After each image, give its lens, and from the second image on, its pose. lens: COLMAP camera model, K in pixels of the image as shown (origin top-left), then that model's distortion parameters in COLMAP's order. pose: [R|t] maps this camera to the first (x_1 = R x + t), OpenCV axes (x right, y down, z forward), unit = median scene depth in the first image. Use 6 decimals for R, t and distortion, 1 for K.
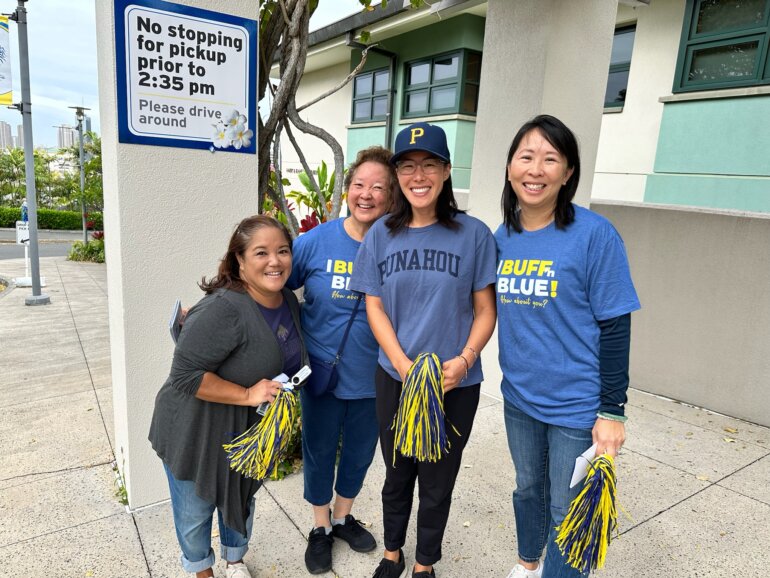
lens RADIAL K [[545.1, 0, 385.4], [0, 545.1, 289.3], [0, 0, 1]] dist [-0.002742, -0.005893]
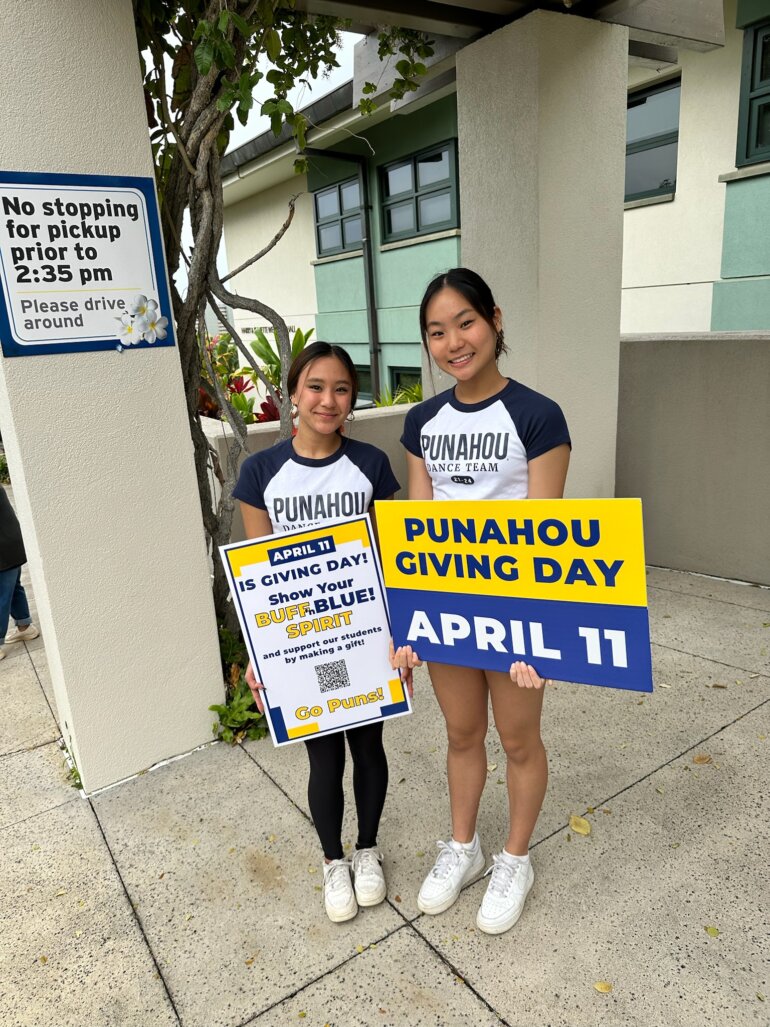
lens RADIAL K [[727.1, 0, 382.2], [0, 727.1, 514.4], [0, 0, 1]] dist [-0.002742, -0.005893]
pose [[0.992490, -0.118729, -0.029432, 0.064529], [0.120347, 0.990845, 0.061182, -0.032417], [0.021898, -0.064264, 0.997693, -0.070411]]
